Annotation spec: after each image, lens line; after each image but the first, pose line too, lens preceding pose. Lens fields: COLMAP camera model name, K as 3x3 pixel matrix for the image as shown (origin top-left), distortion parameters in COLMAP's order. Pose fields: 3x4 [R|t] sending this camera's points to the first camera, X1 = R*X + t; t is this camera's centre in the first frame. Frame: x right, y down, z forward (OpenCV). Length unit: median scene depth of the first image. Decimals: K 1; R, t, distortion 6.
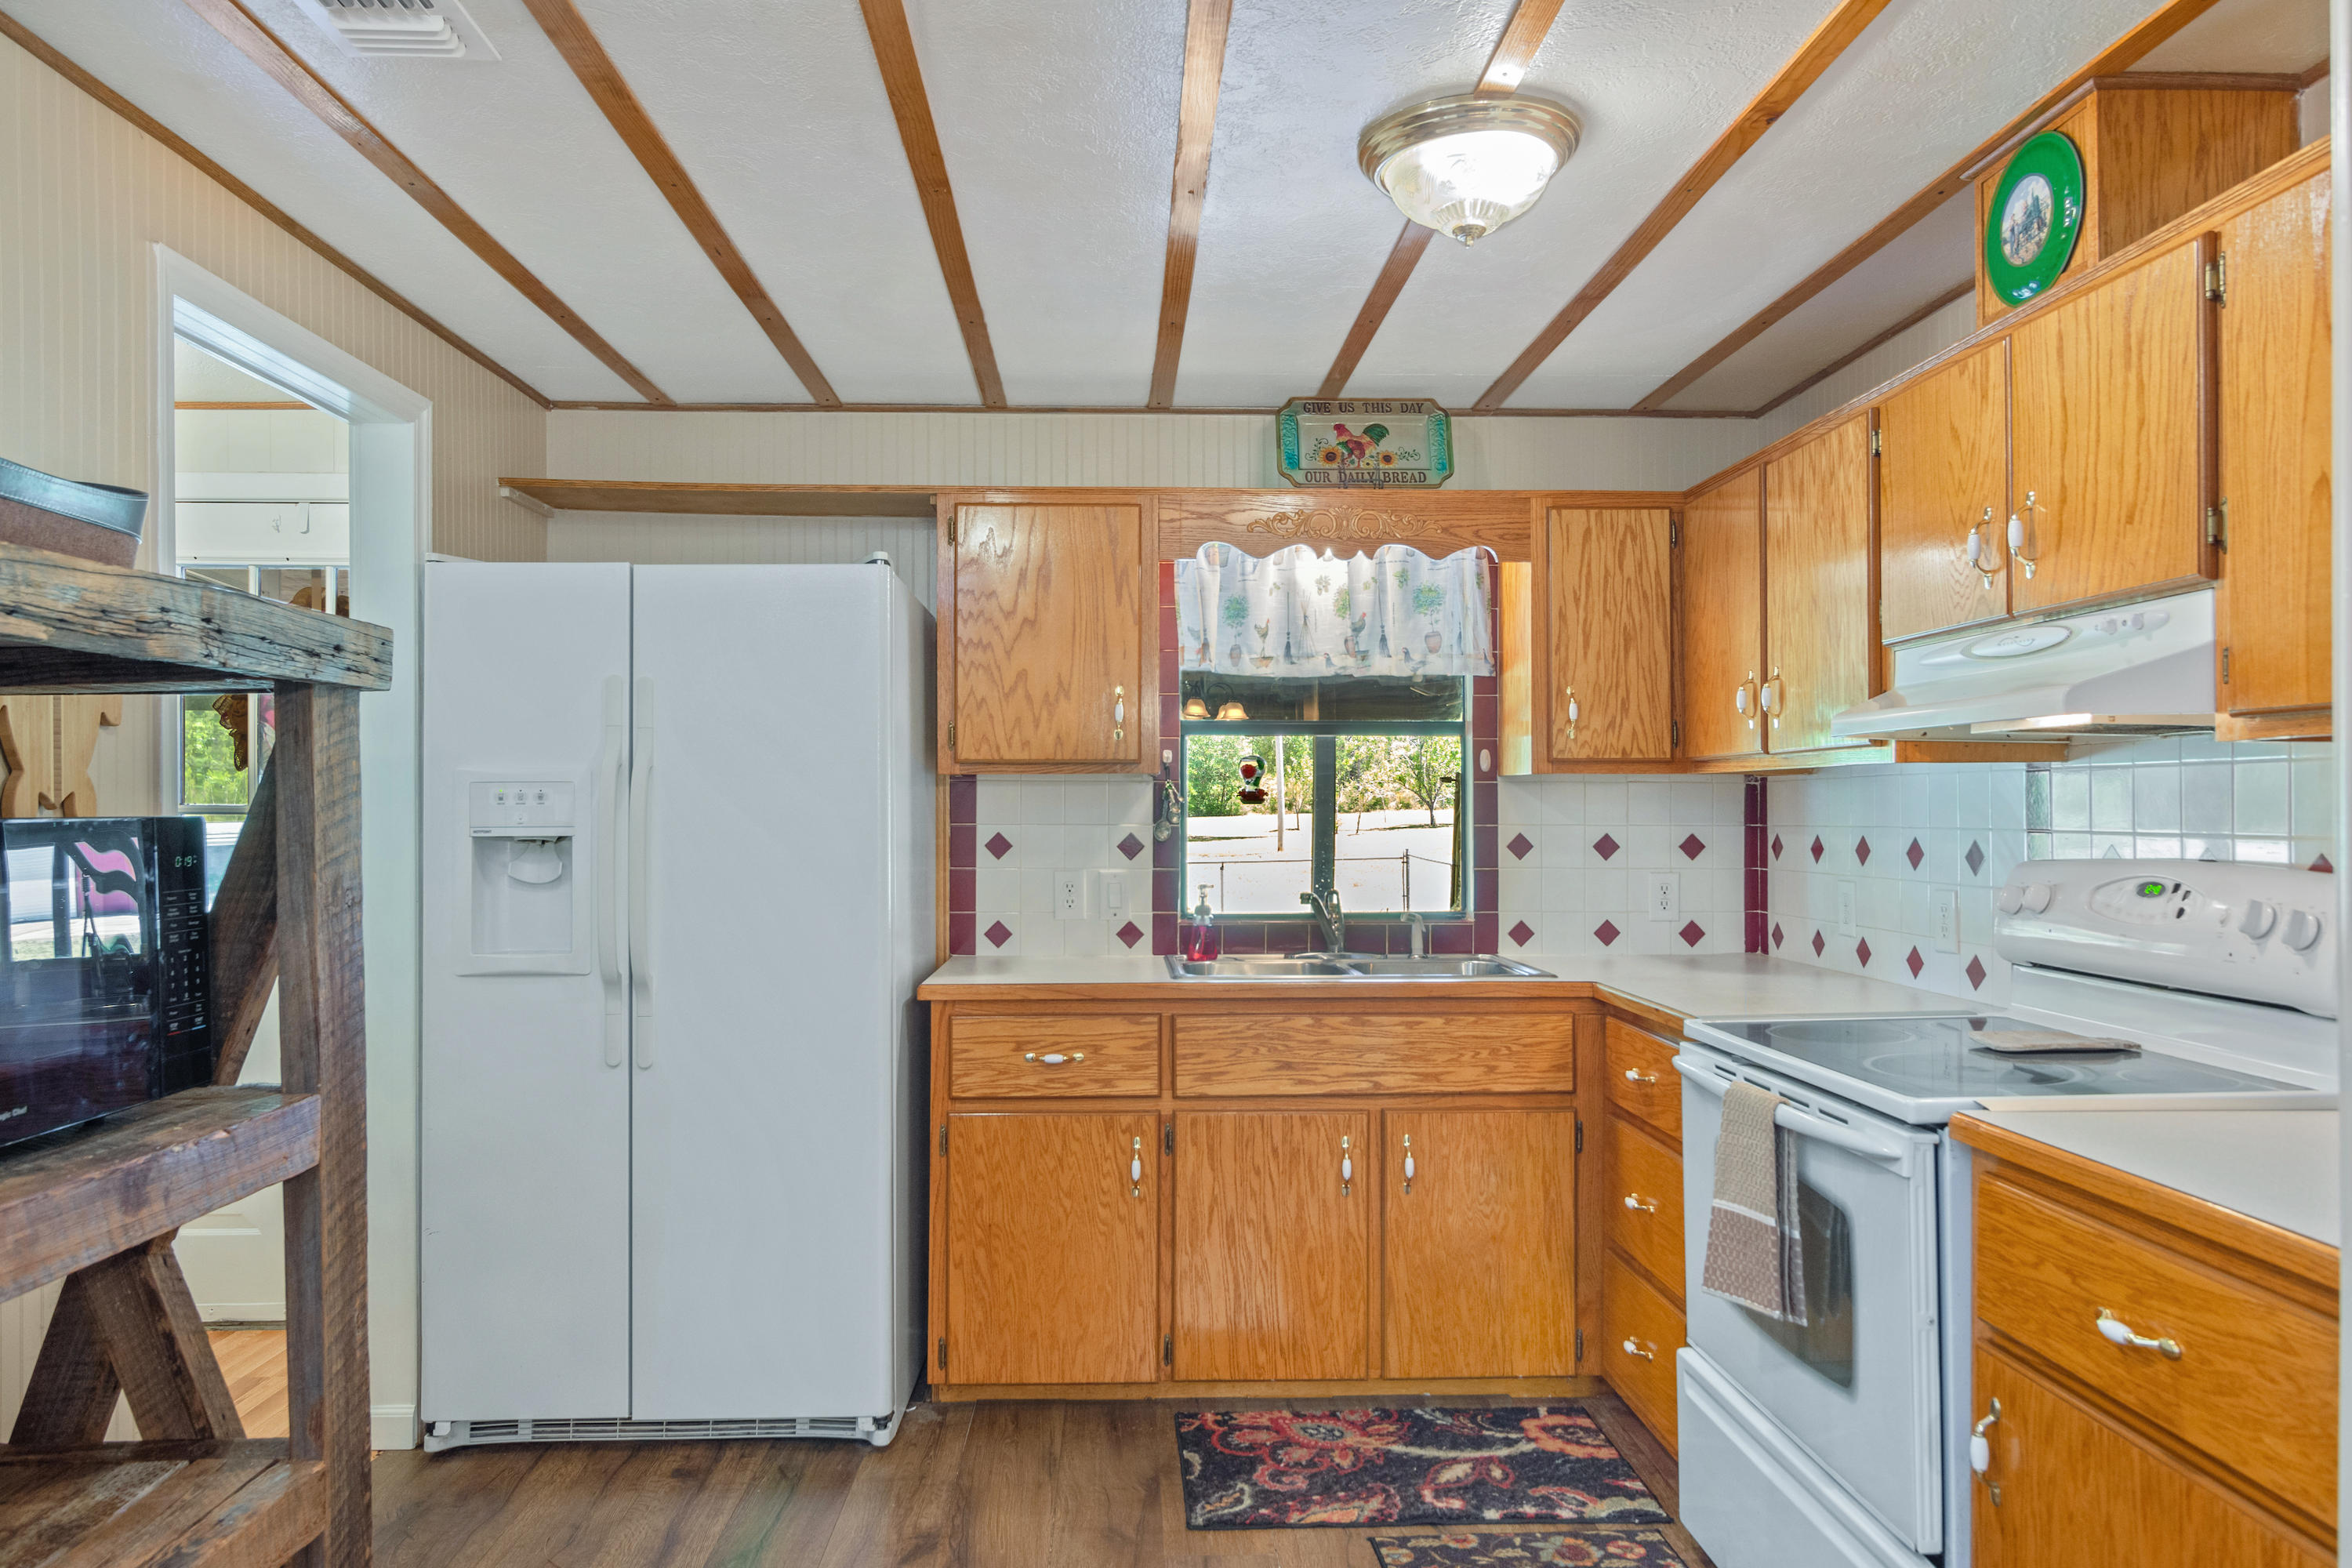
lens RADIAL K [[1515.6, 0, 1167.3], [0, 1515.6, 798.8], [0, 0, 1]] dist [-0.004306, 0.006629]
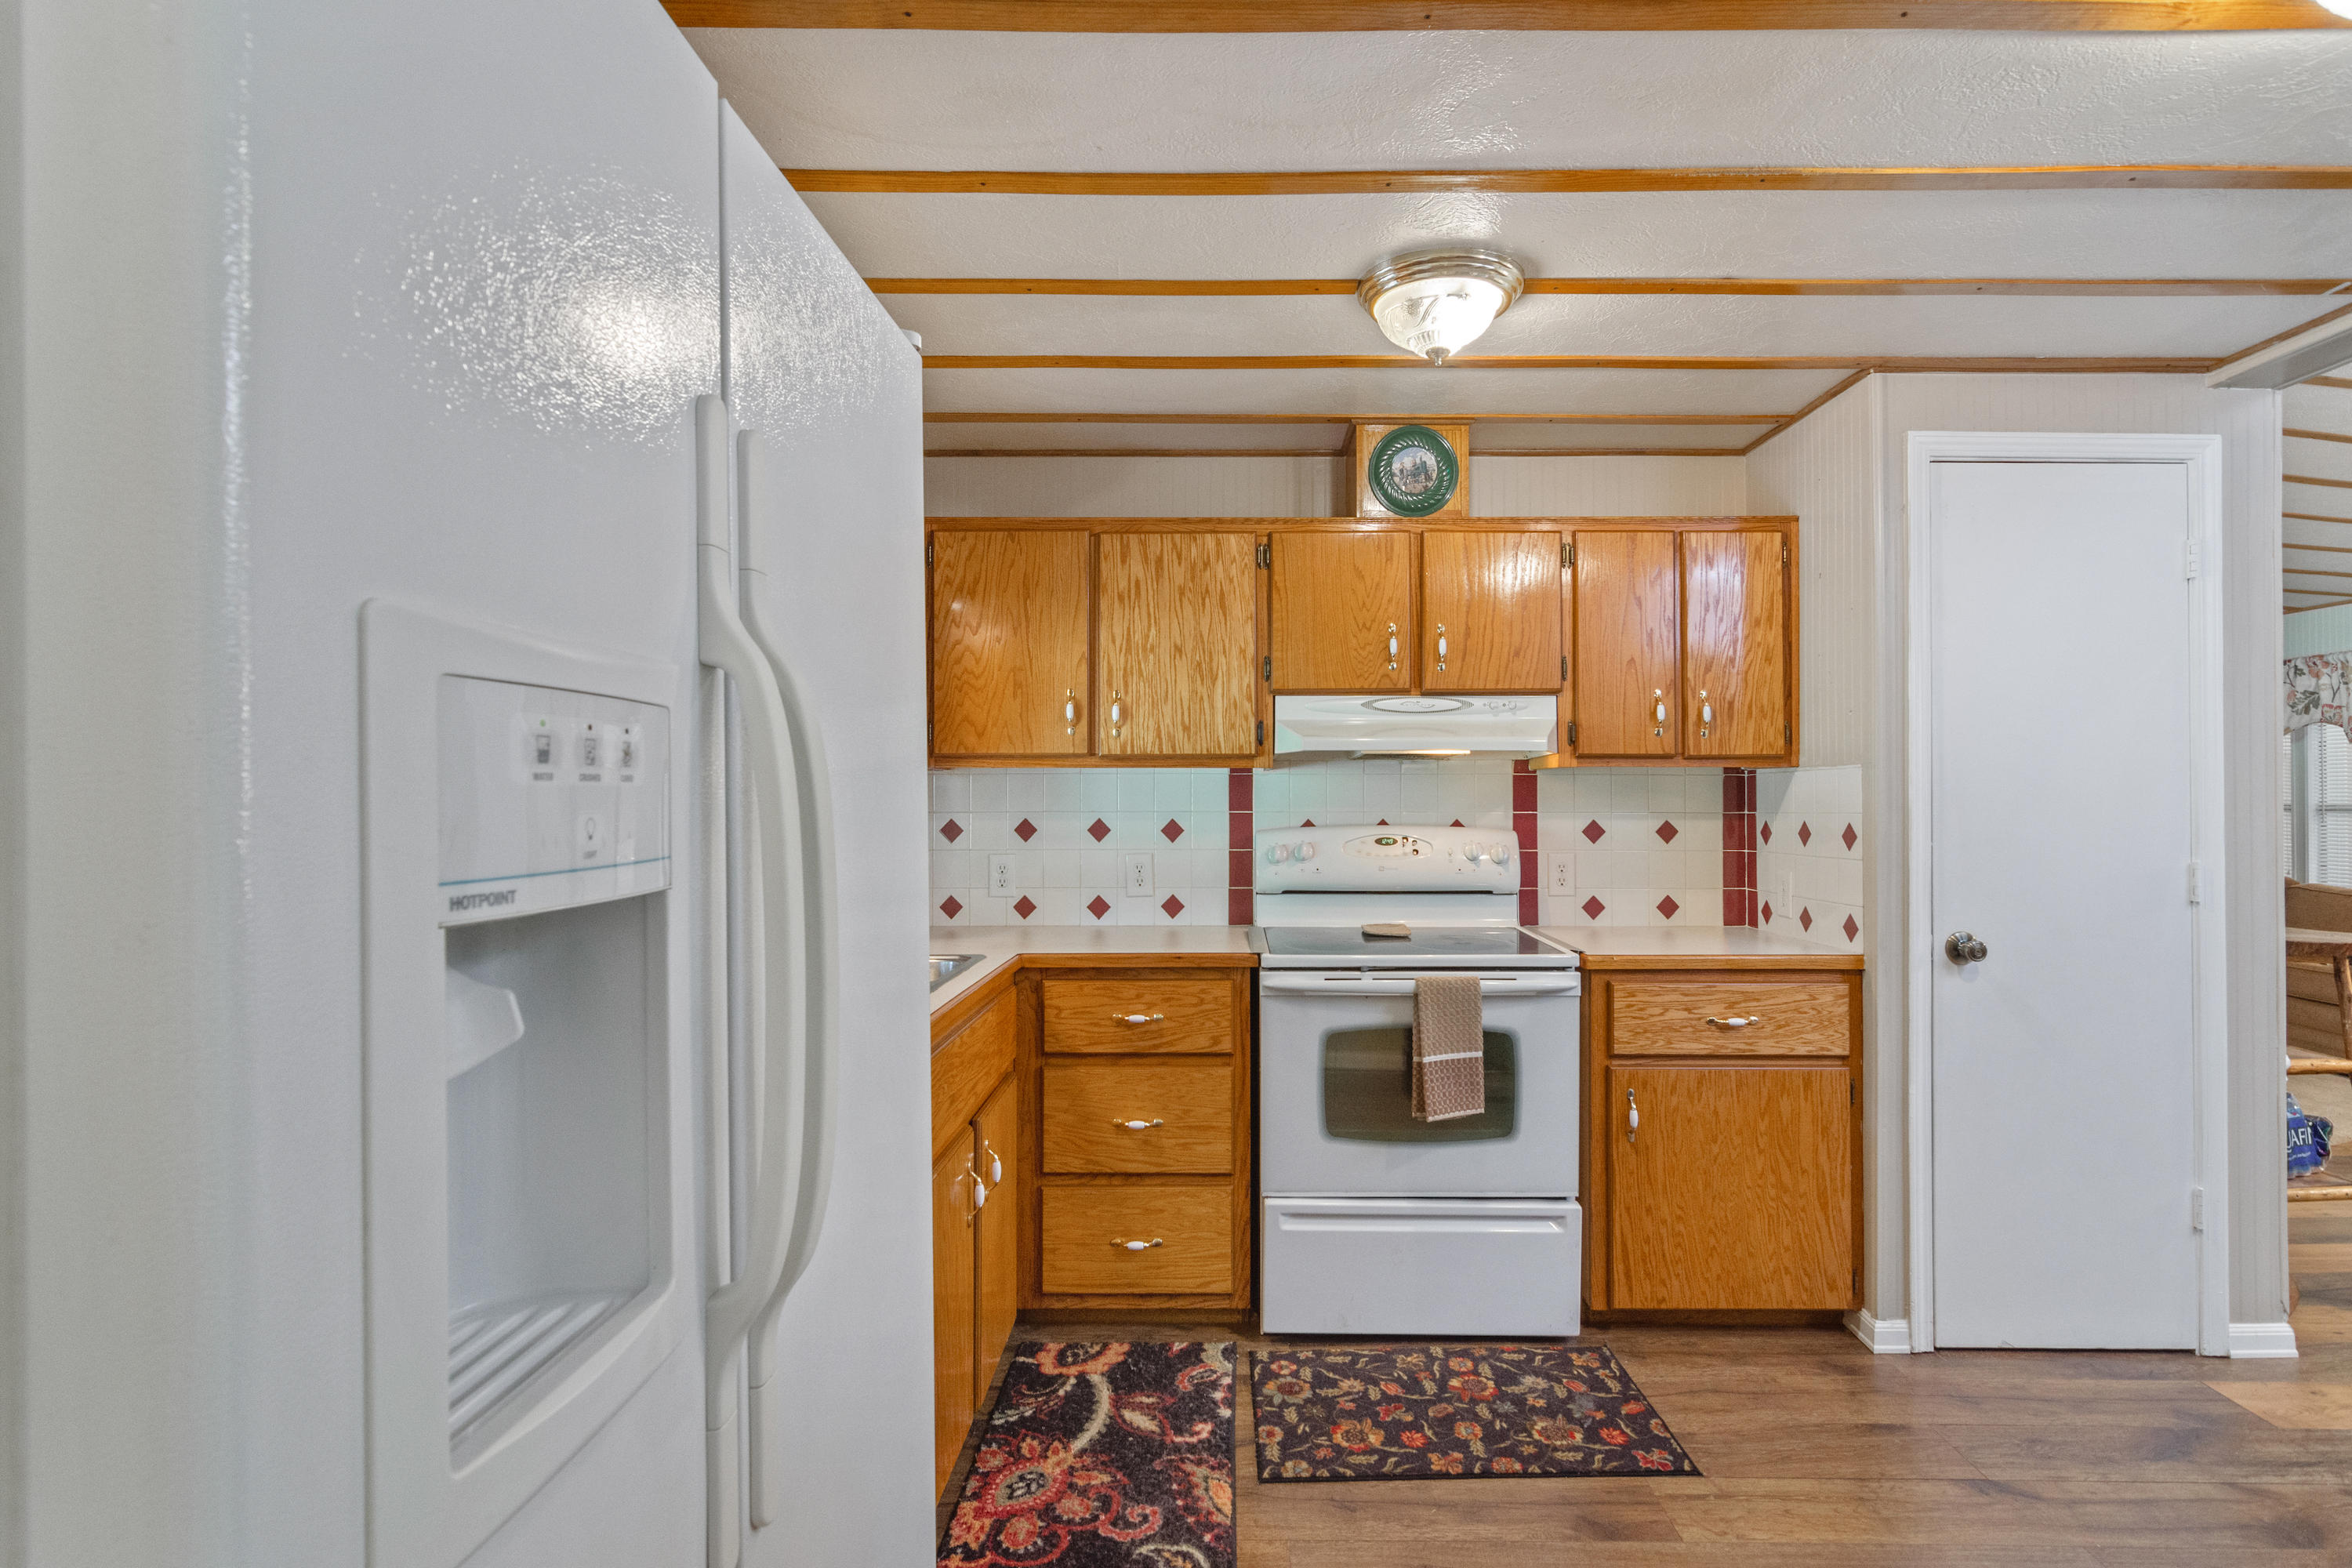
lens RADIAL K [[1202.9, 0, 1189.1], [0, 1202.9, 775.1], [0, 0, 1]] dist [-0.001680, -0.000409]
pose [[0.034202, 0.018376, 0.999246, -0.624724], [-0.006218, 0.999816, -0.018174, 0.004999], [-0.999396, -0.005592, 0.034310, 0.882775]]
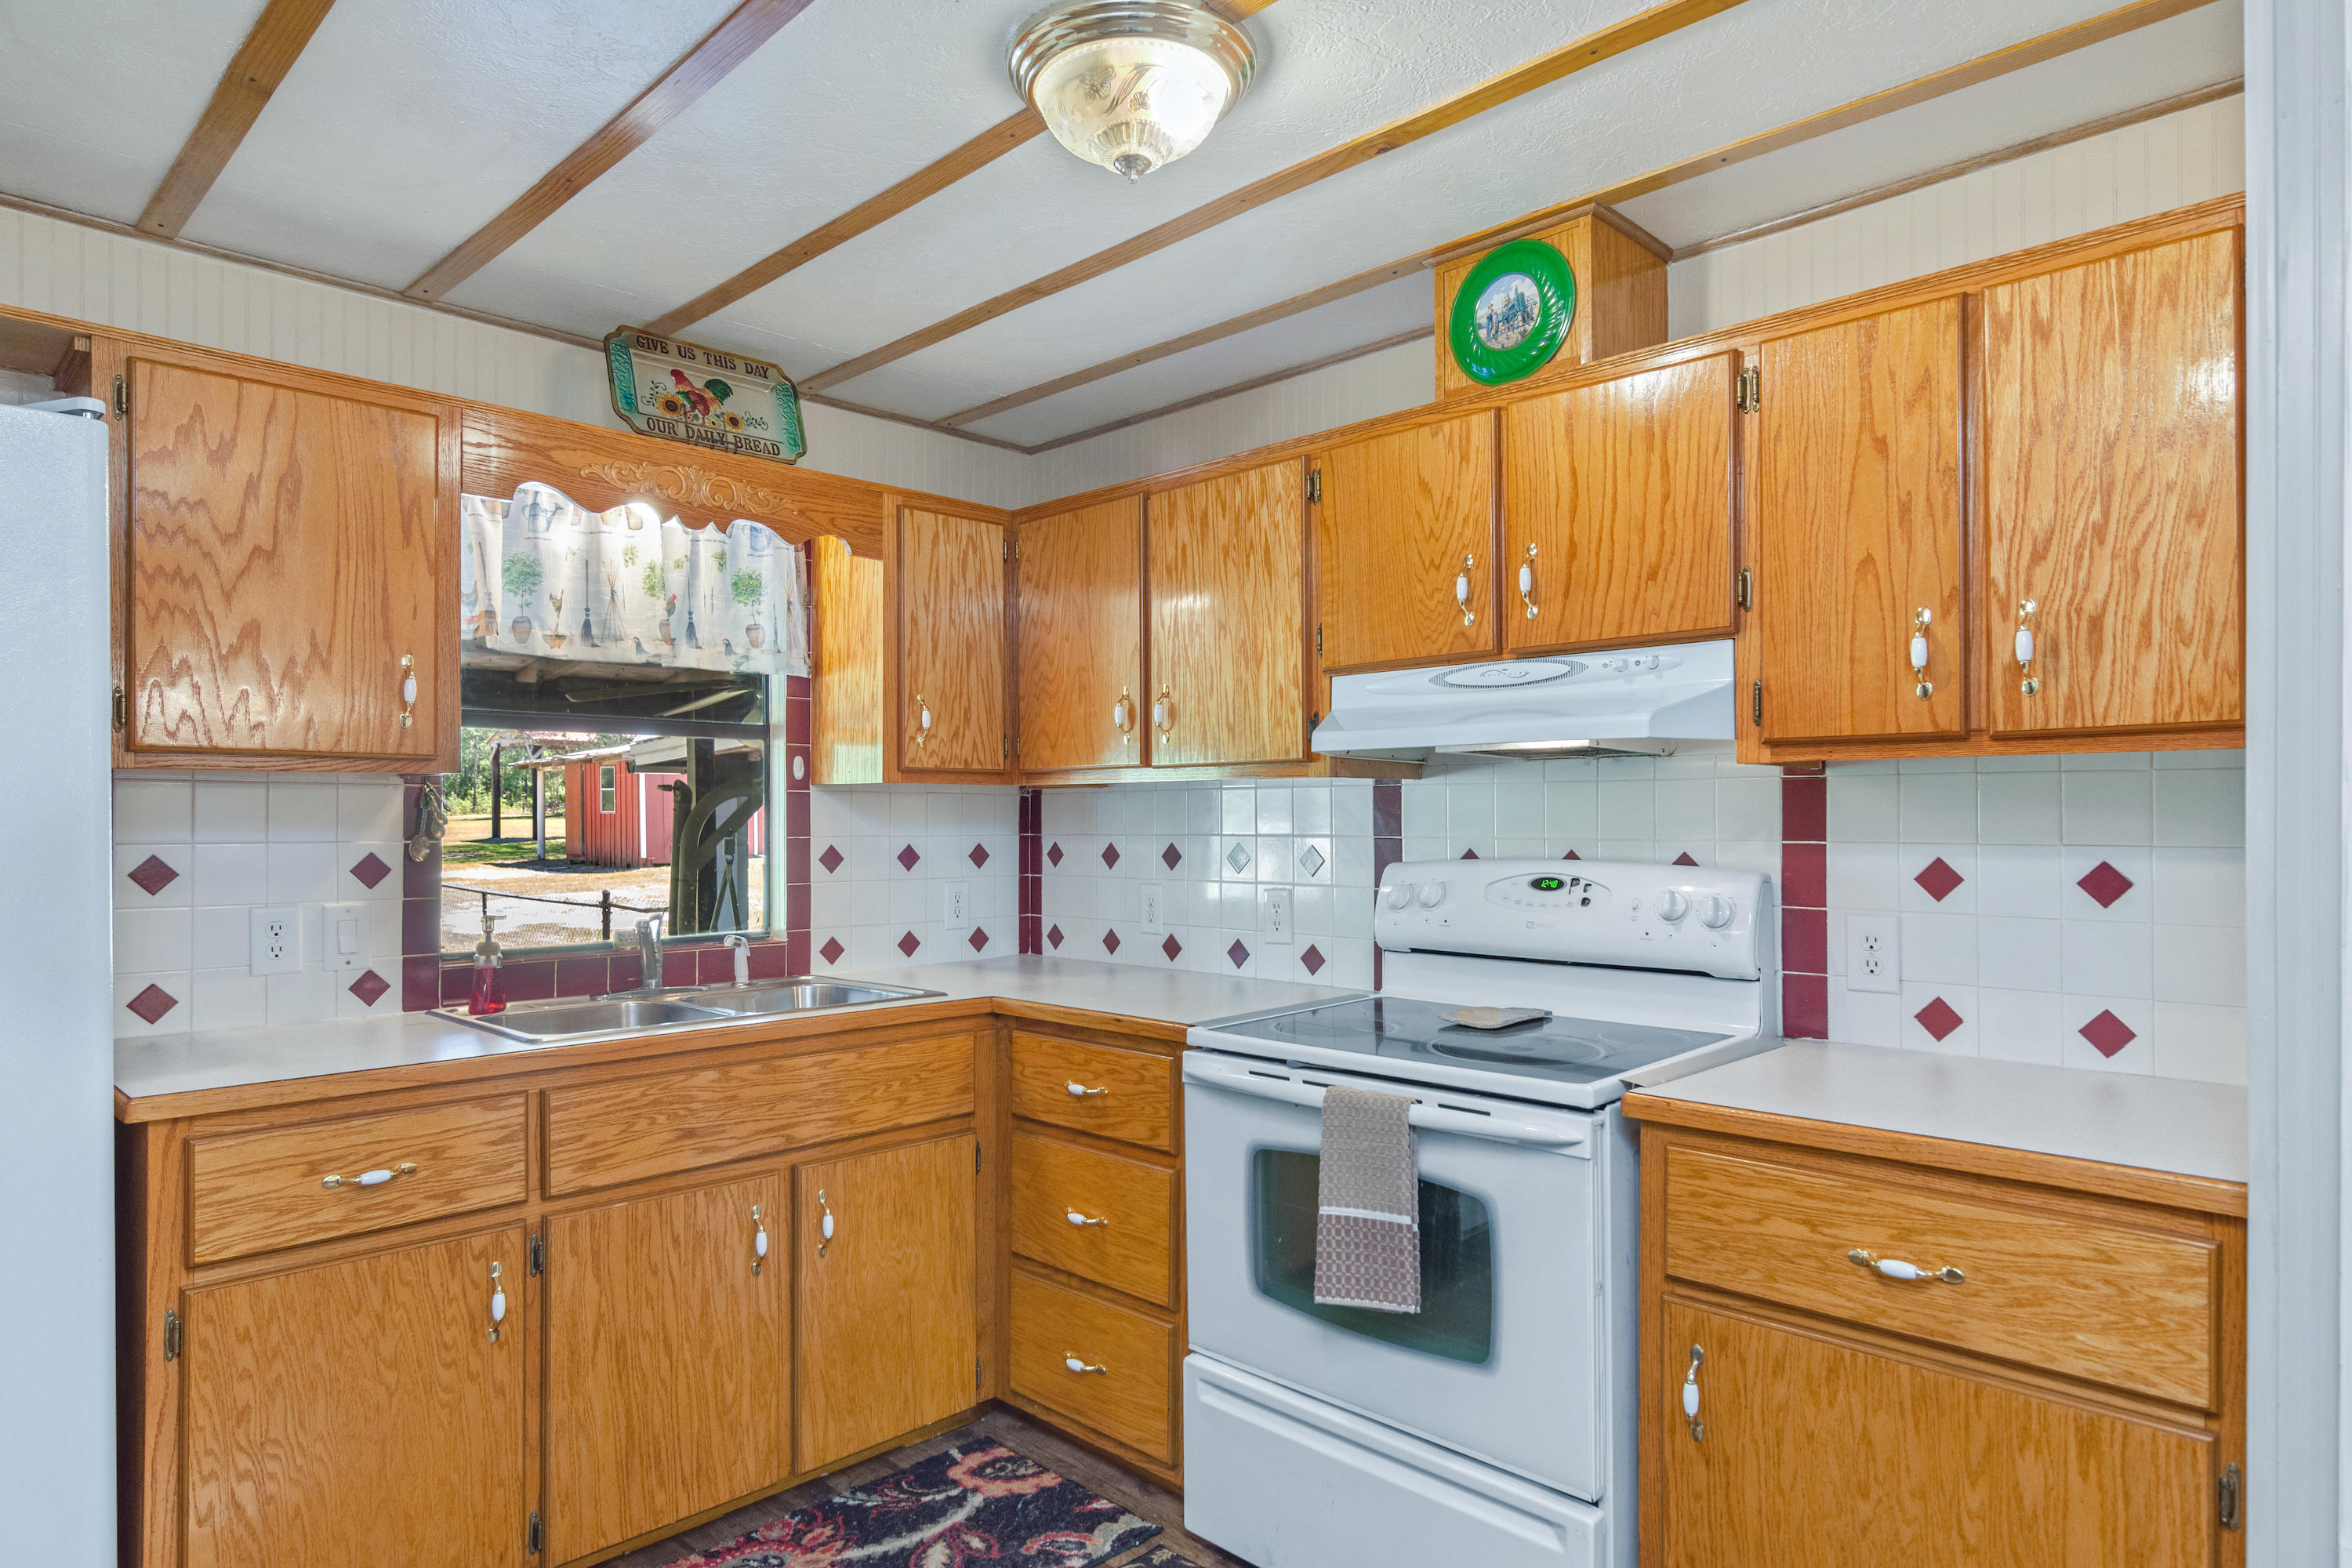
lens RADIAL K [[1330.4, 0, 1129.7], [0, 1330.4, 813.0], [0, 0, 1]] dist [-0.005572, 0.004128]
pose [[0.734715, 0.001430, 0.678374, -0.244694], [-0.002315, 0.999997, 0.000399, 0.002095], [-0.678372, -0.001863, 0.734716, 0.324202]]
